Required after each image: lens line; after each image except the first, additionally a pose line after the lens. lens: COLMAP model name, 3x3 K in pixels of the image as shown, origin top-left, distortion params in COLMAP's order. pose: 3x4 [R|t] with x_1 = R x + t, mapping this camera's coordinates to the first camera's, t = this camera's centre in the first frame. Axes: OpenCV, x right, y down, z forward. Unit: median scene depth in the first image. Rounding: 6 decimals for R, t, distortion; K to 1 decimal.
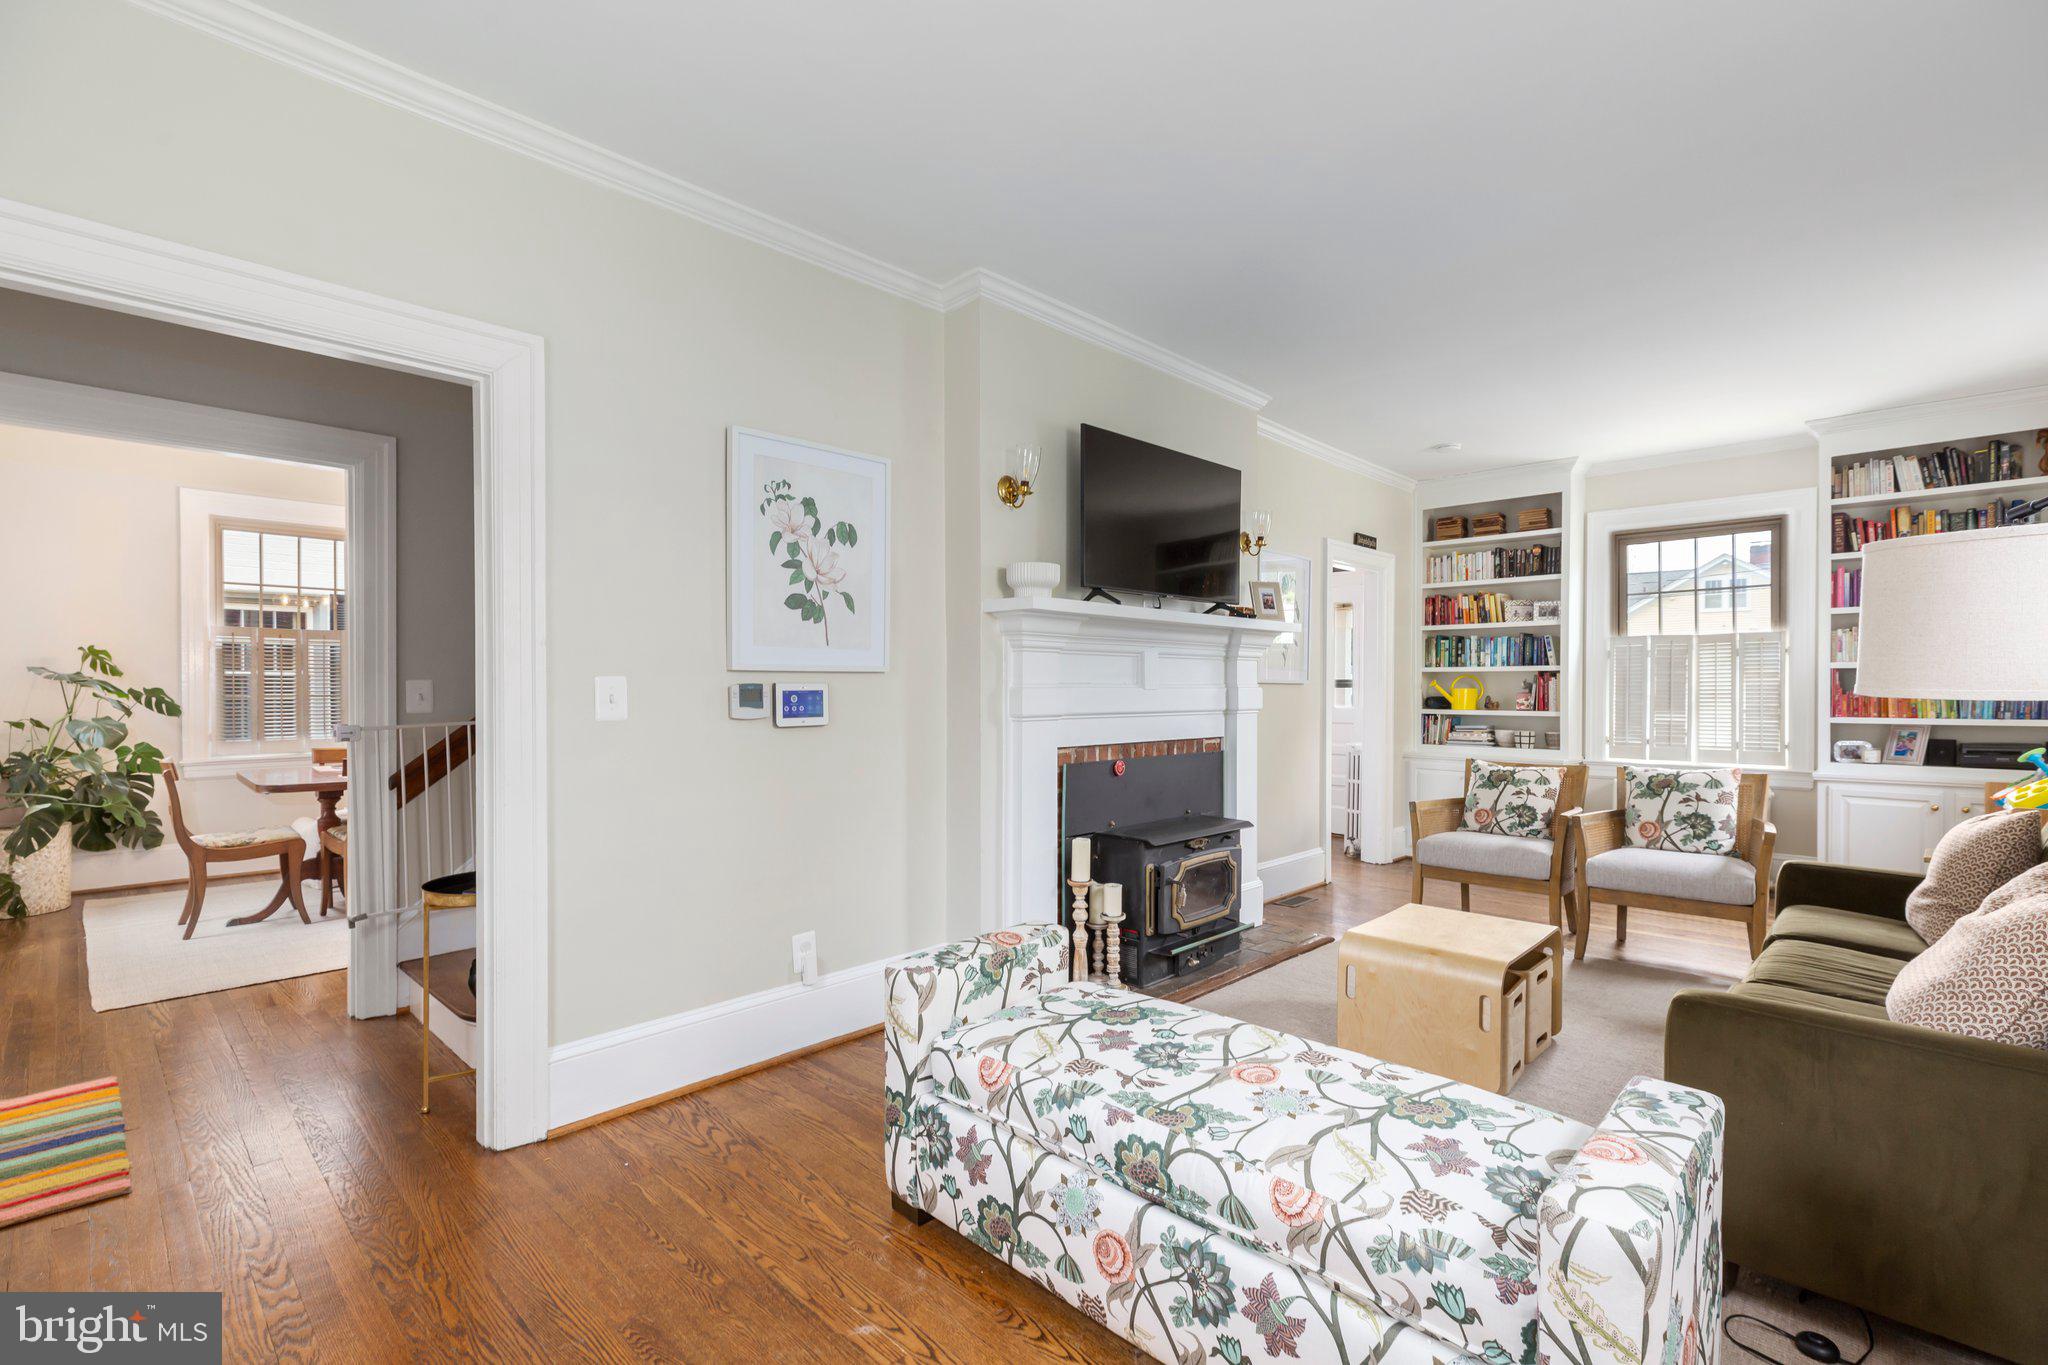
lens RADIAL K [[921.7, 0, 1027.4], [0, 921.7, 692.7], [0, 0, 1]] dist [0.003333, 0.000402]
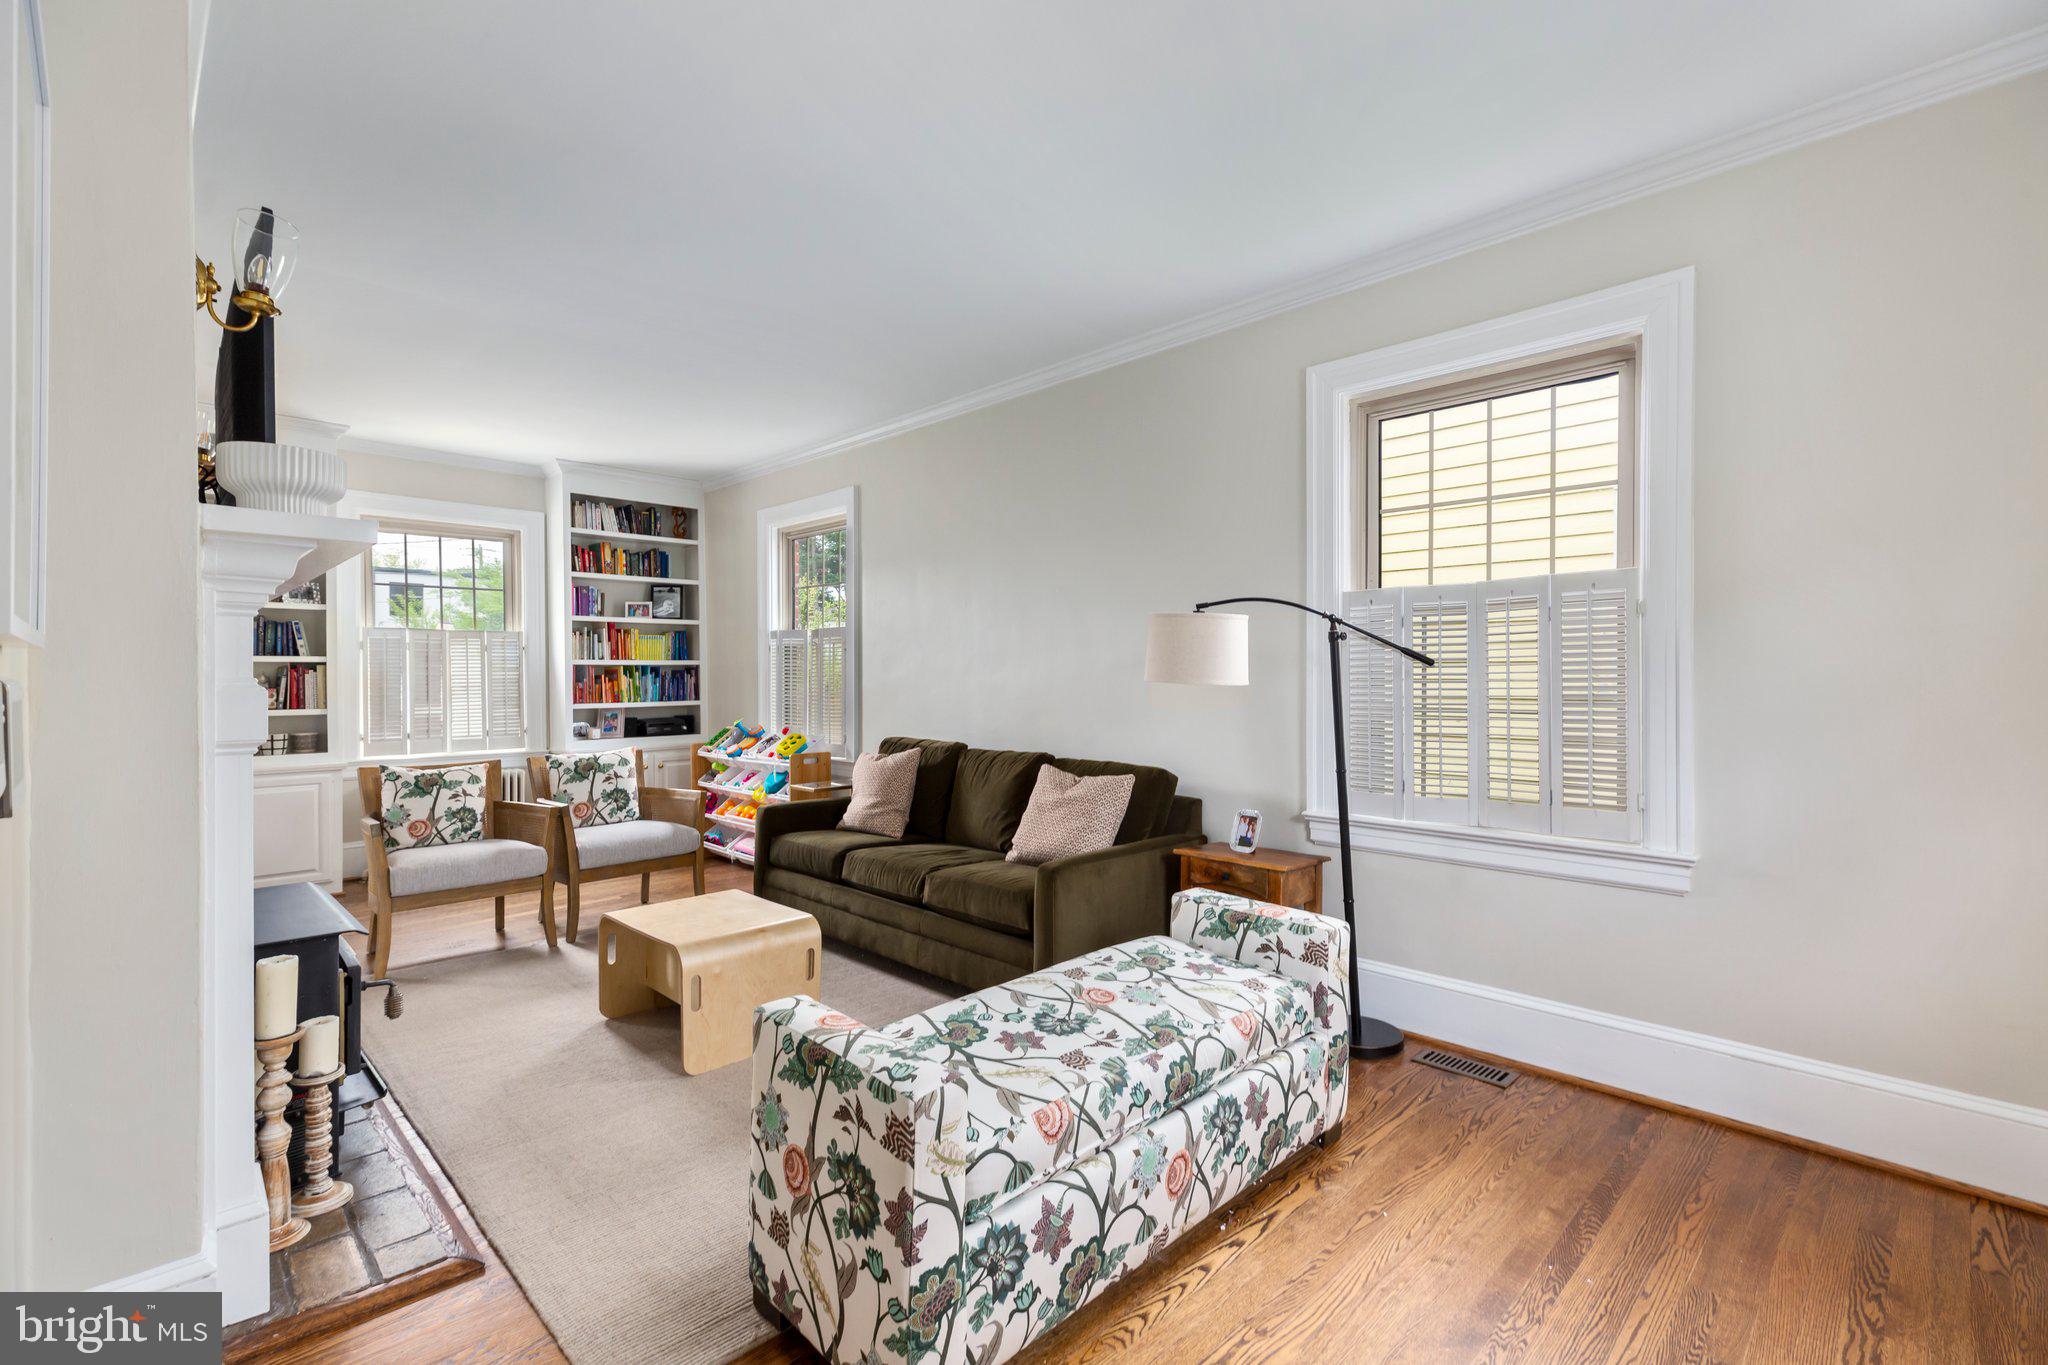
lens RADIAL K [[921.7, 0, 1020.7], [0, 921.7, 679.4], [0, 0, 1]] dist [0.003333, 0.000402]
pose [[0.013616, -0.003615, 0.999901, -0.886848], [0.009758, 0.999946, 0.003482, -0.012964], [-0.999860, 0.009710, 0.013651, 0.979066]]
